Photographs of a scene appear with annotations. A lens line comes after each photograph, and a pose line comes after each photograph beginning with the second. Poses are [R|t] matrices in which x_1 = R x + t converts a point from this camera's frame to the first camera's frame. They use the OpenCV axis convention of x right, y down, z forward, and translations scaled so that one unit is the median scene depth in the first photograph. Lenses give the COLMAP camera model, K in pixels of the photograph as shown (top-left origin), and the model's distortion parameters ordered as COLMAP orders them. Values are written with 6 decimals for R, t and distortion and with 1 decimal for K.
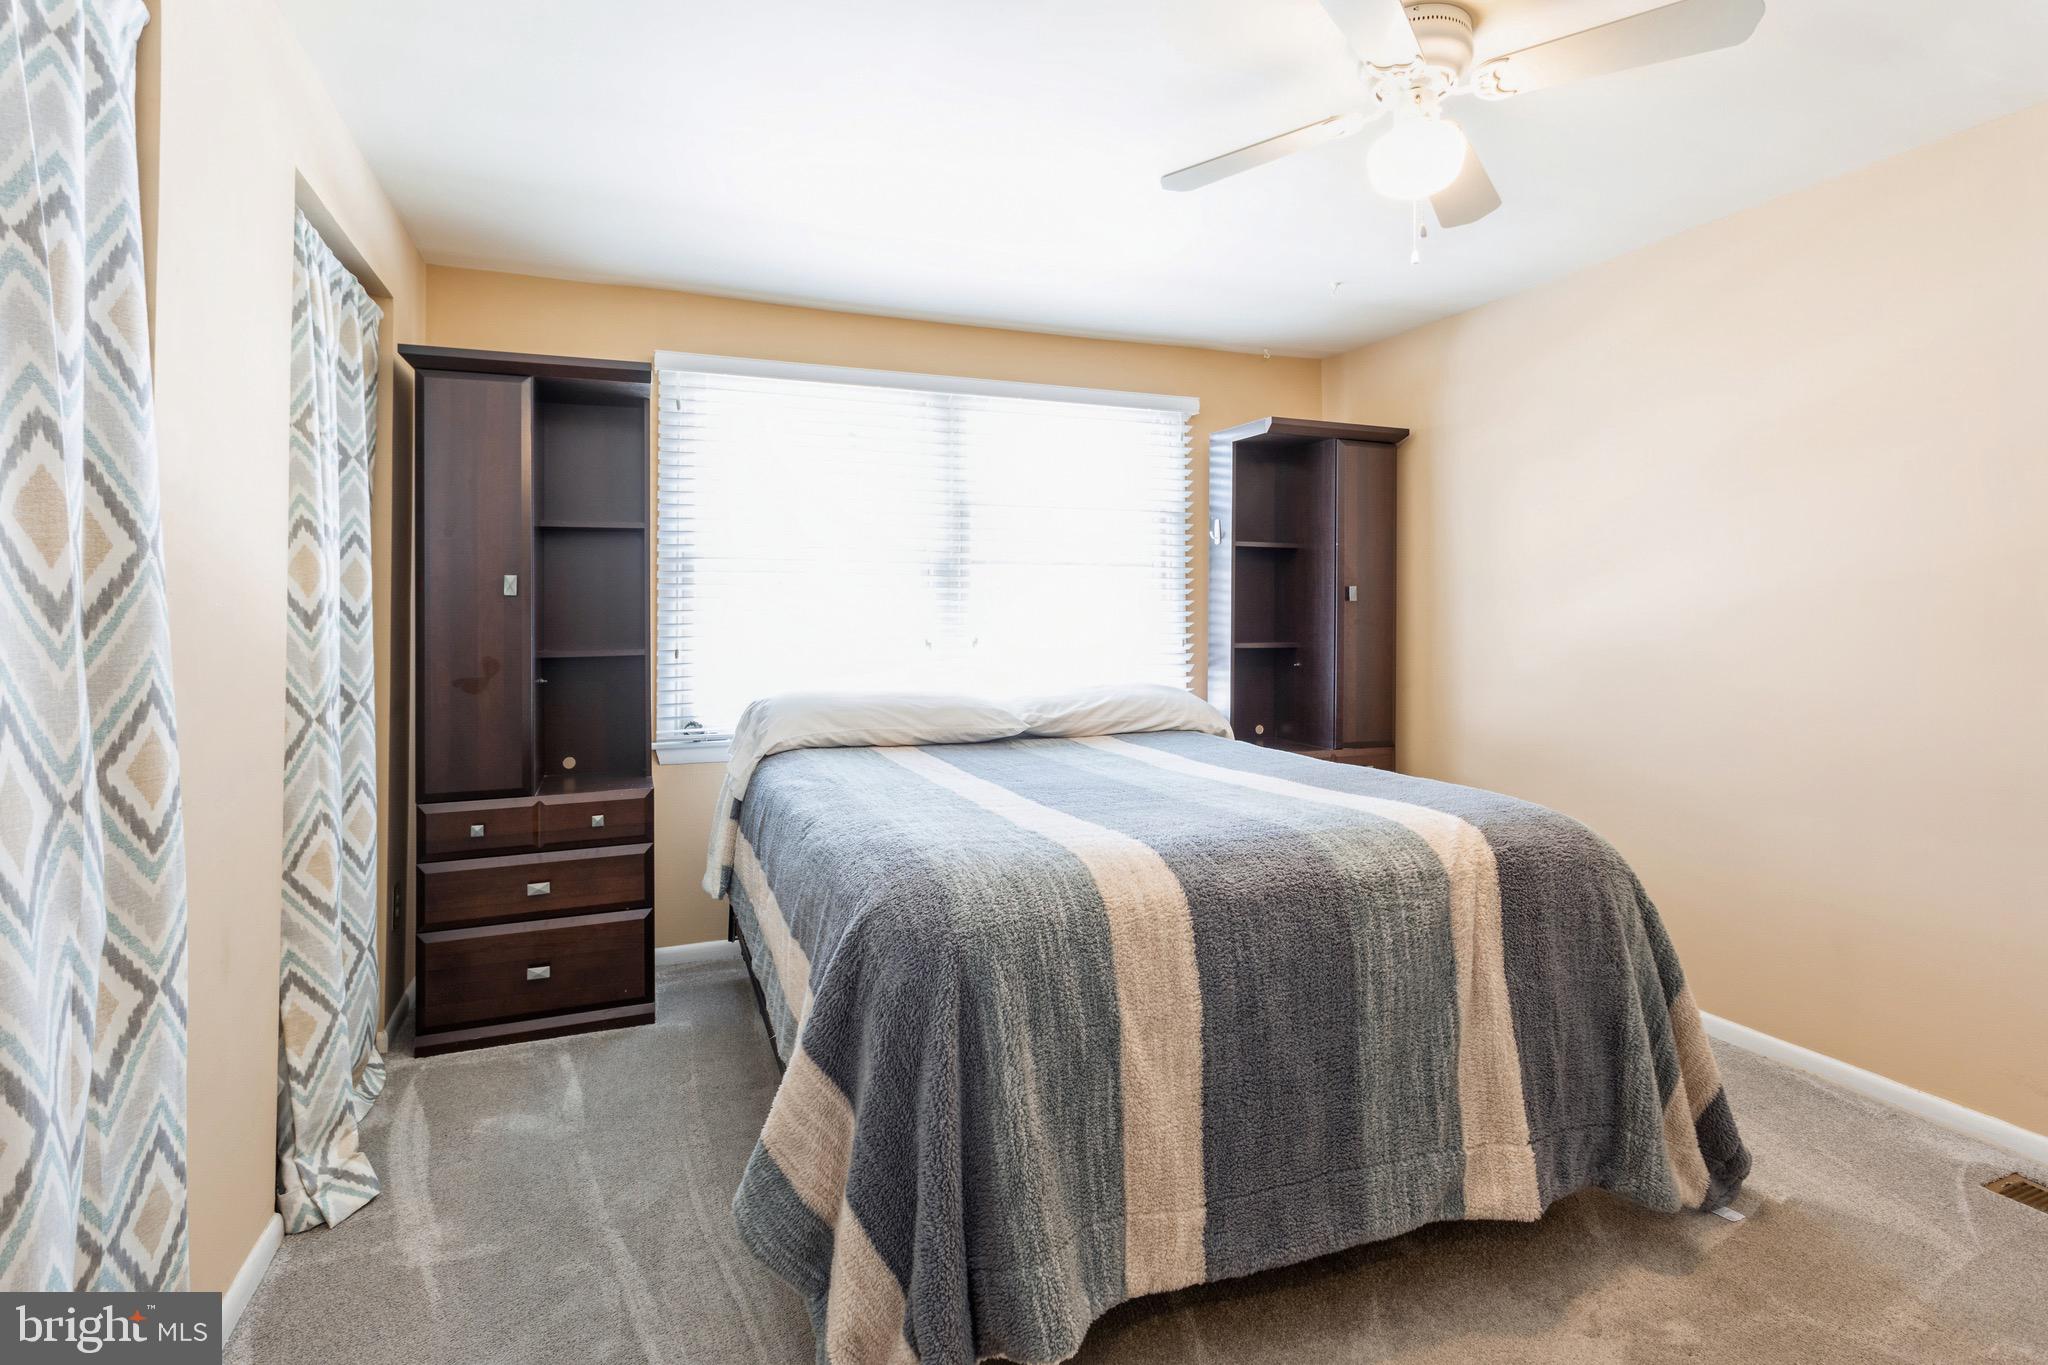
lens RADIAL K [[1002.2, 0, 1023.6], [0, 1002.2, 607.4], [0, 0, 1]] dist [-0.000057, -0.000126]
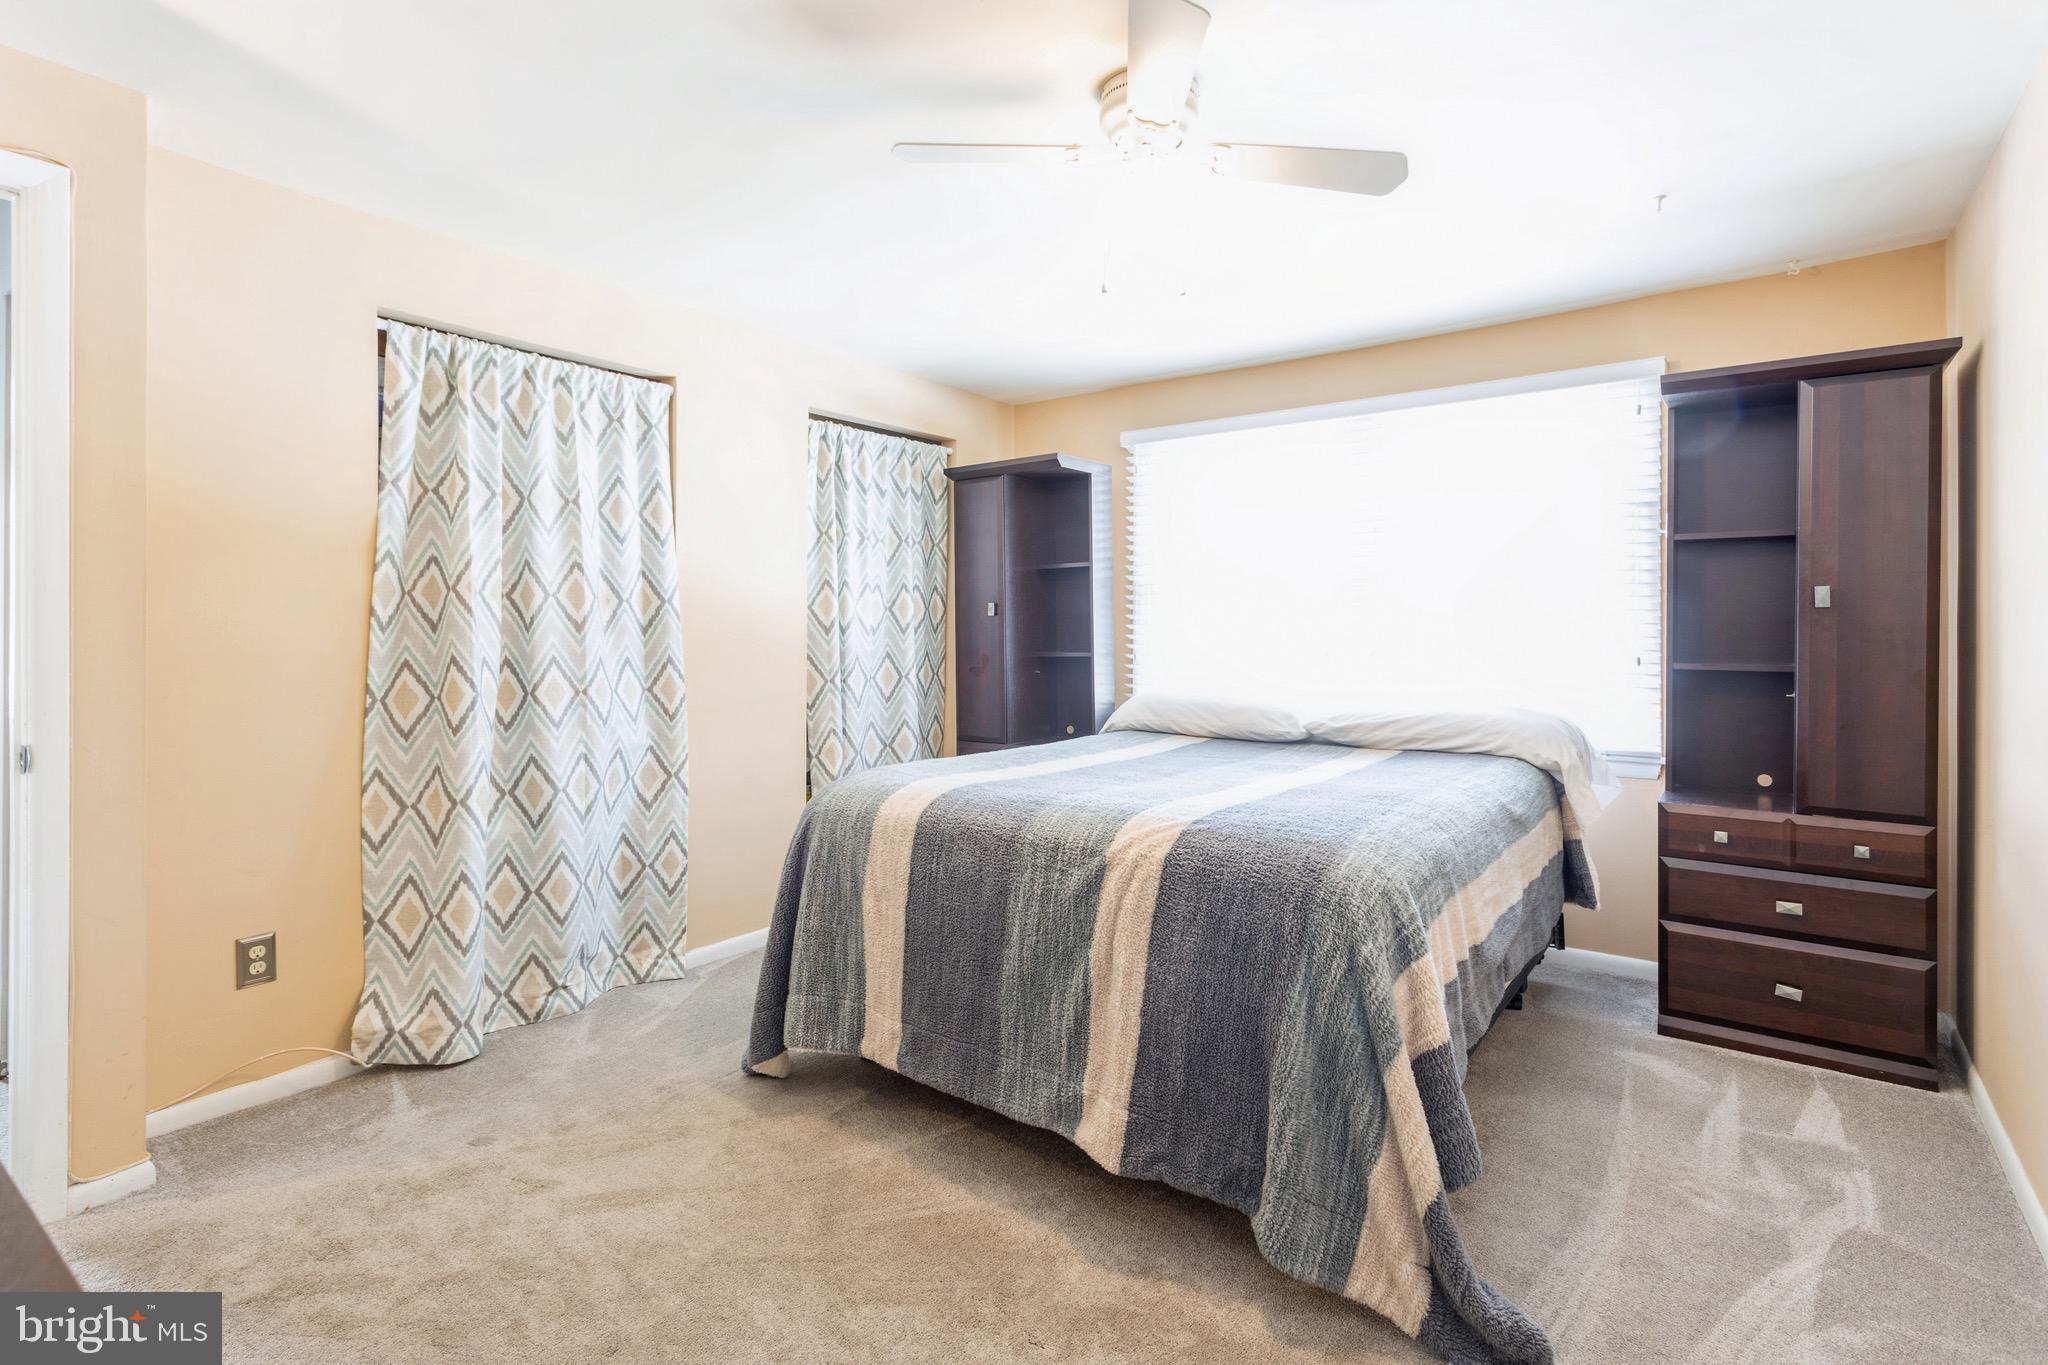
lens RADIAL K [[986.2, 0, 1026.8], [0, 986.2, 637.3], [0, 0, 1]] dist [0.000144, -0.000117]
pose [[0.532179, 0.007889, -0.846595, 1.686840], [0.007192, 0.999878, 0.013838, 0.002212], [0.846601, -0.013452, 0.532058, 0.423650]]
